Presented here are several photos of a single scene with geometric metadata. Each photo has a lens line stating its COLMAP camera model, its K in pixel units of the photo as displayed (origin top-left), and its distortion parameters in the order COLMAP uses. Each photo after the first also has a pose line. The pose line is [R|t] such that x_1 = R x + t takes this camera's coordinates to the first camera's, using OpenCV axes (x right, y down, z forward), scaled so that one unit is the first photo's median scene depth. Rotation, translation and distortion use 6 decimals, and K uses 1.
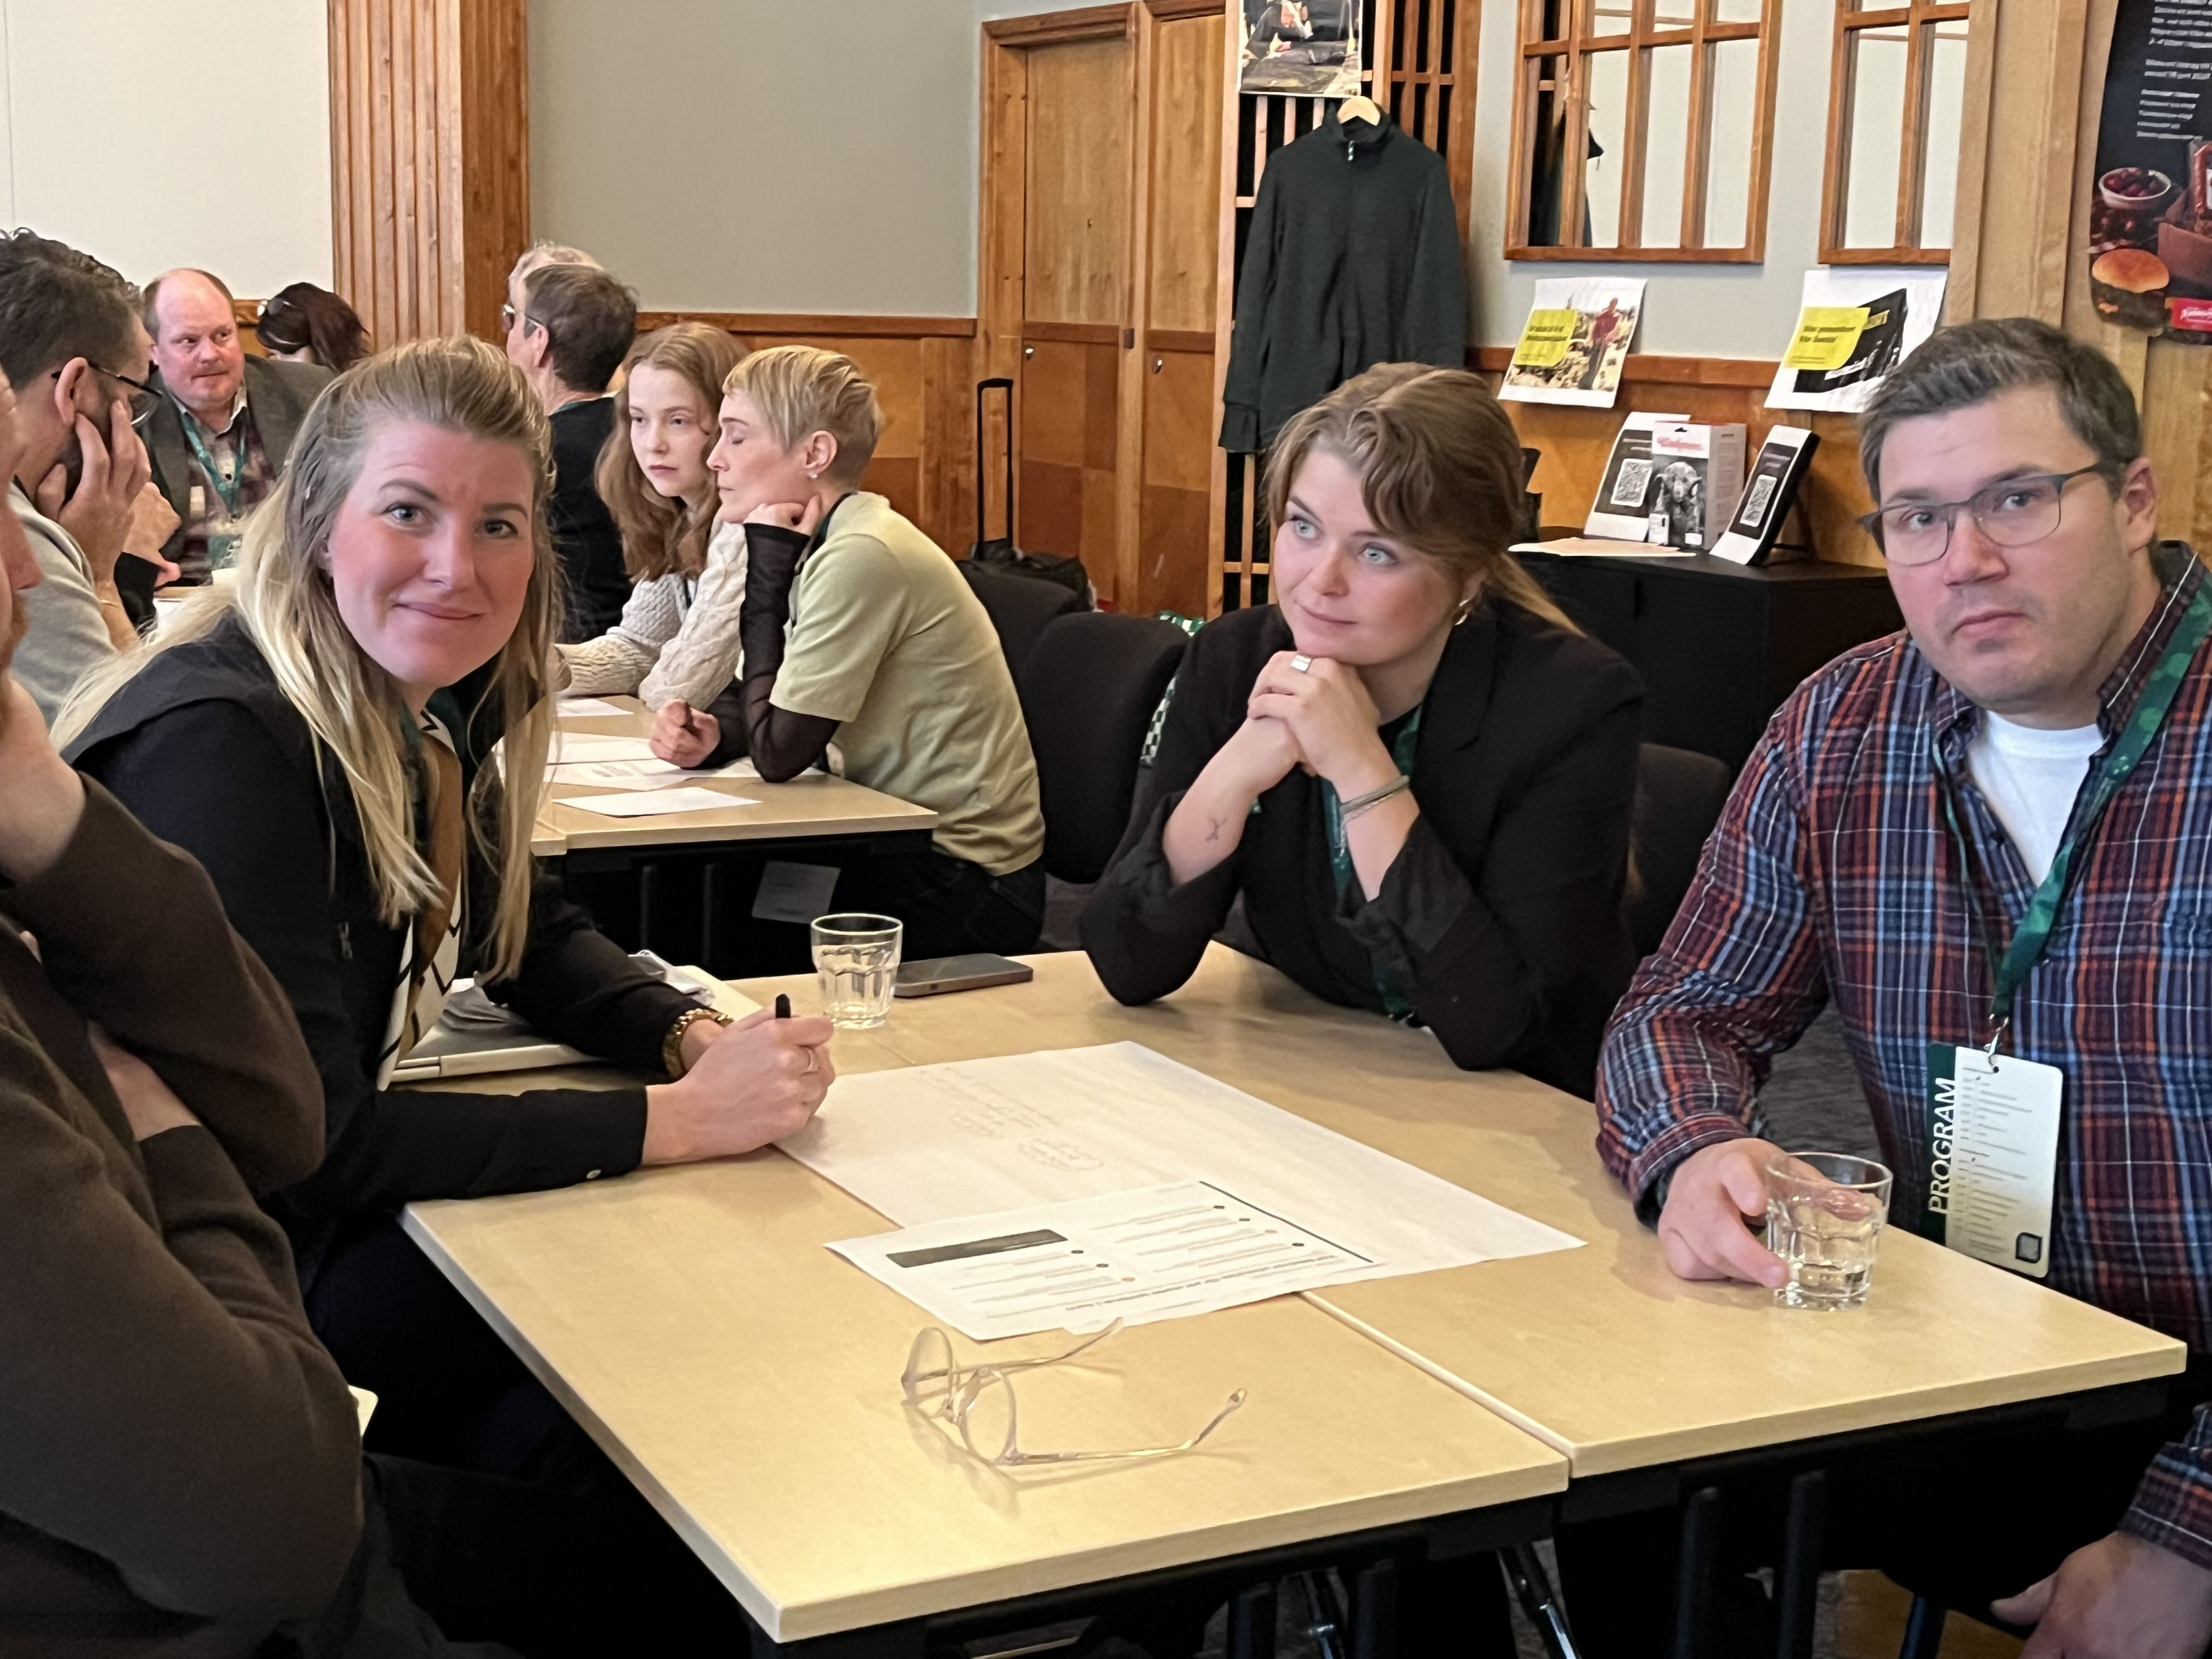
lens RADIAL K [[2964.5, 0, 1106.0], [0, 2964.5, 829.5], [0, 0, 1]] dist [0.017632, -0.015933]
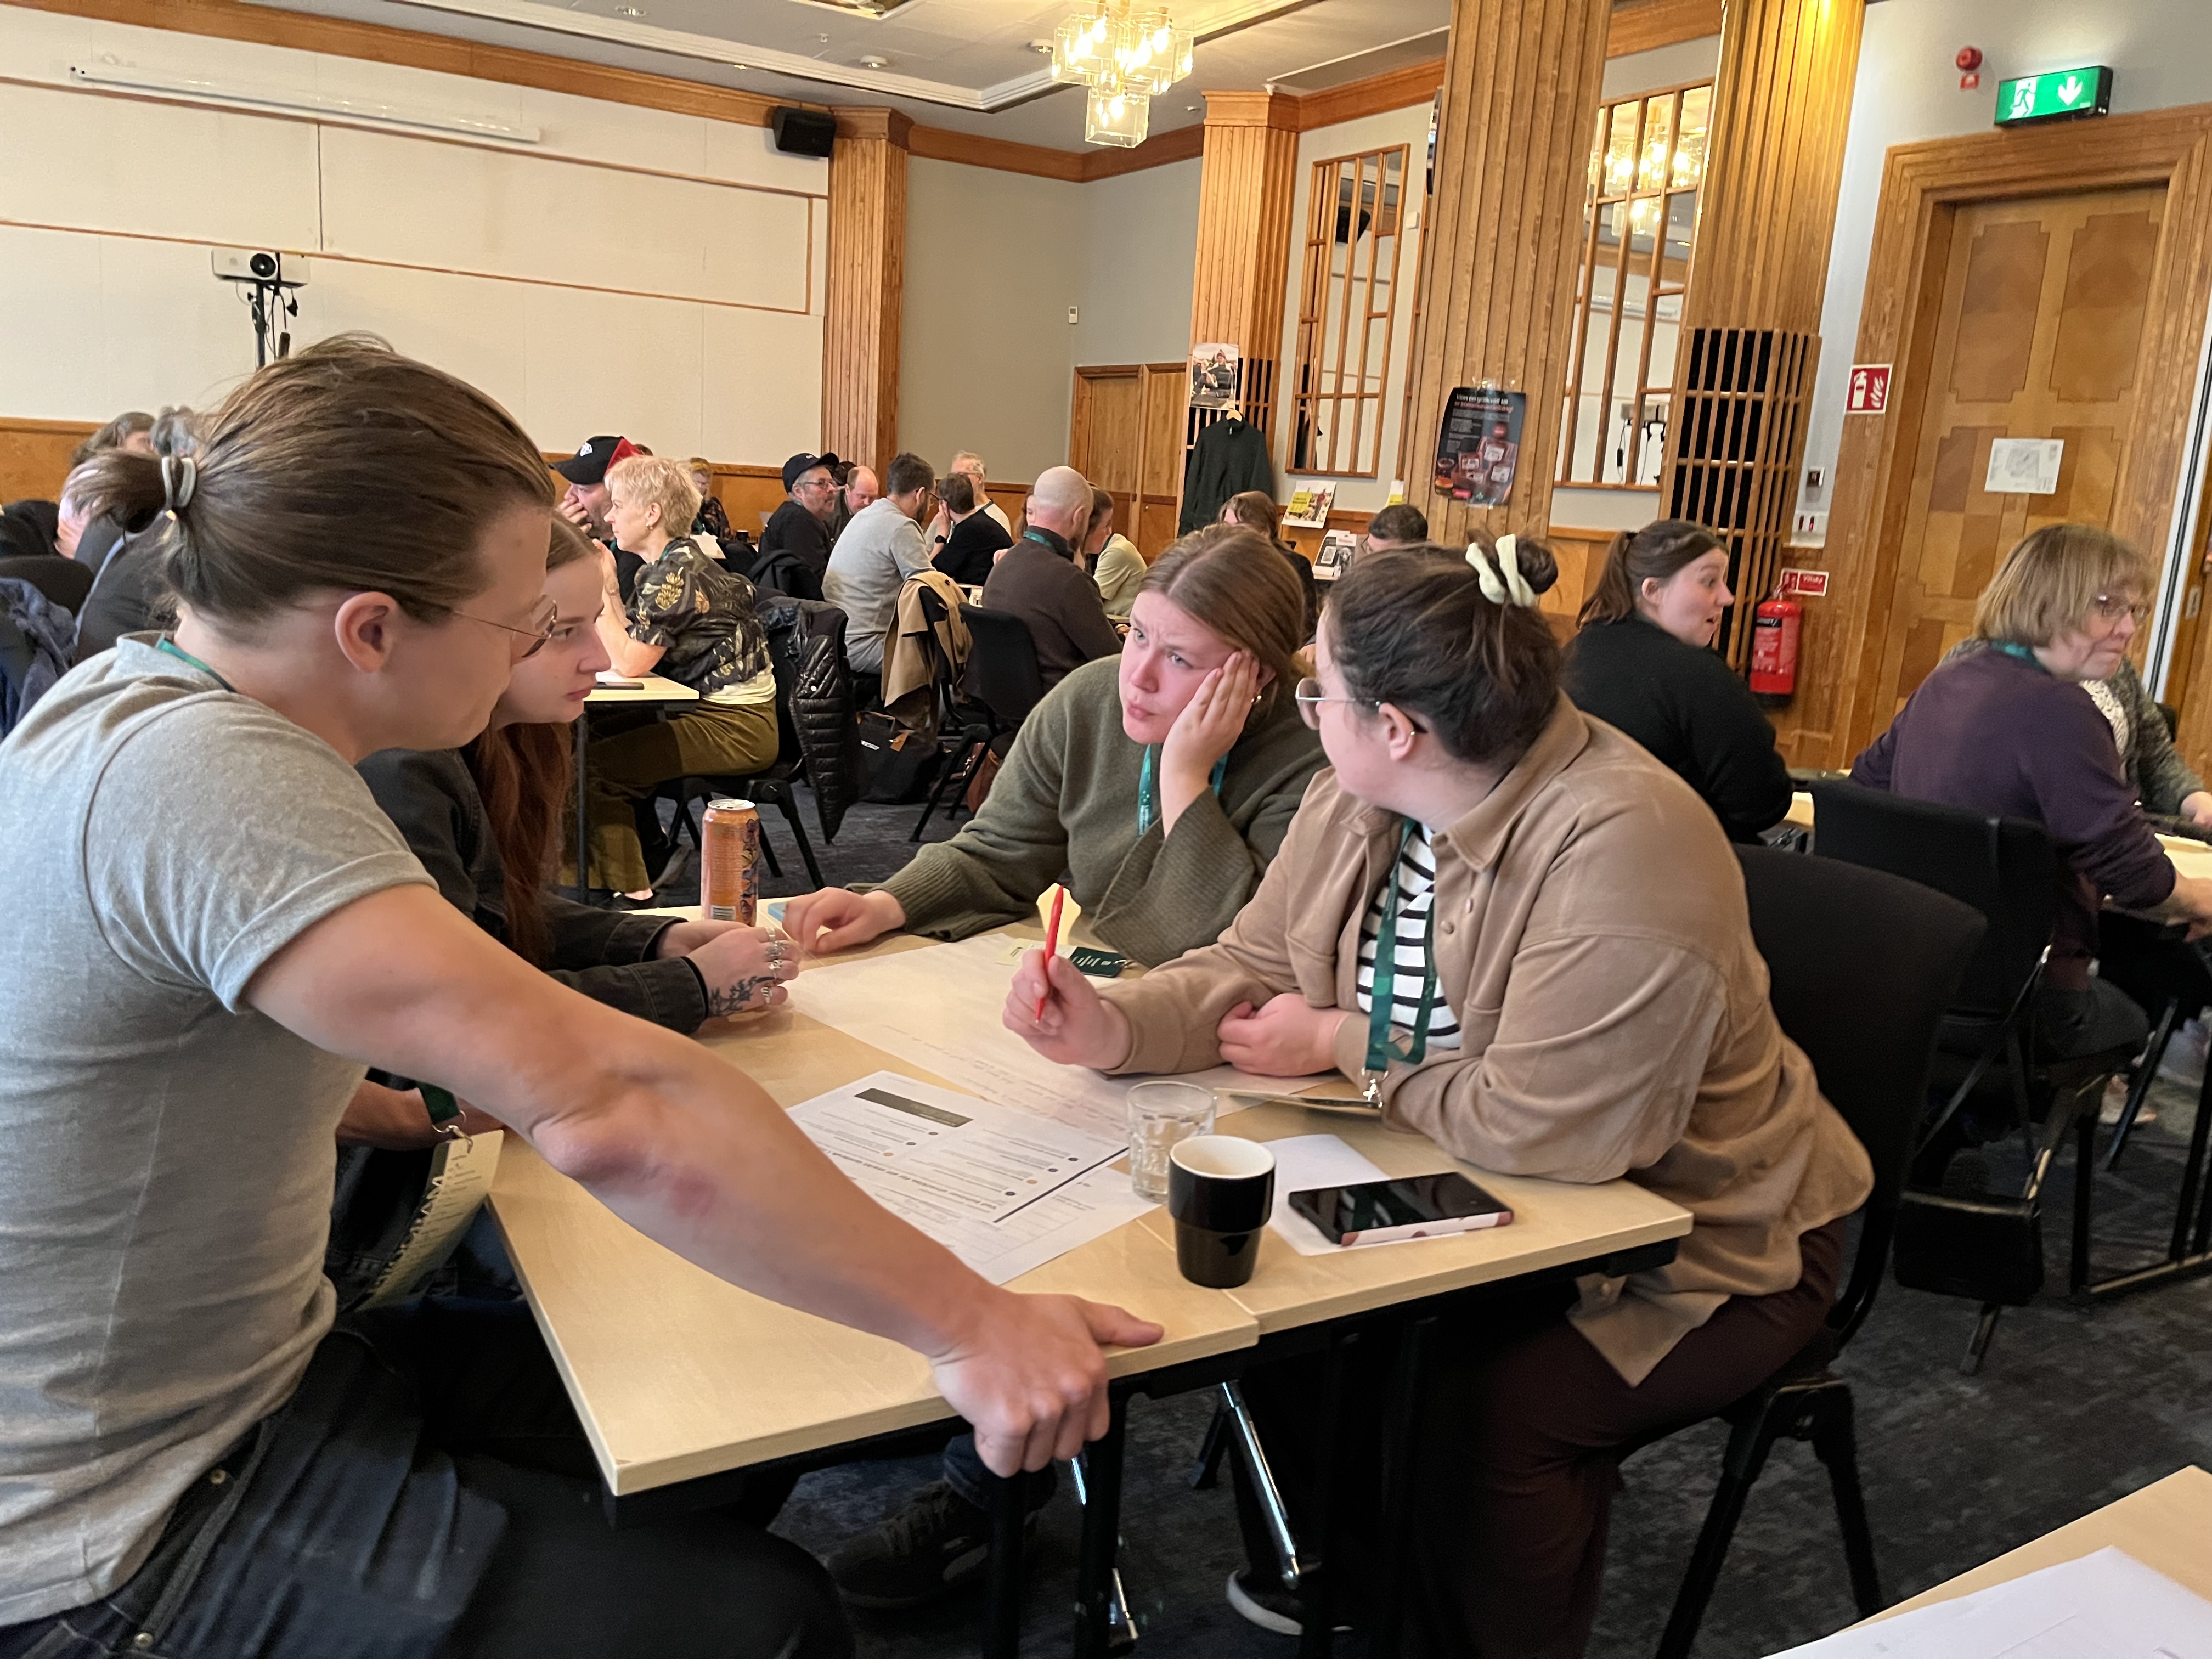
lens RADIAL K [[1681.7, 0, 1106.0], [0, 1681.7, 829.5], [0, 0, 1]] dist [0.001063, 0.000178]
pose [[0.998485, 0.031616, 0.045044, -0.088982], [-0.032726, 0.999173, 0.024119, 0.102929], [-0.044244, -0.025557, 0.998694, -0.540921]]
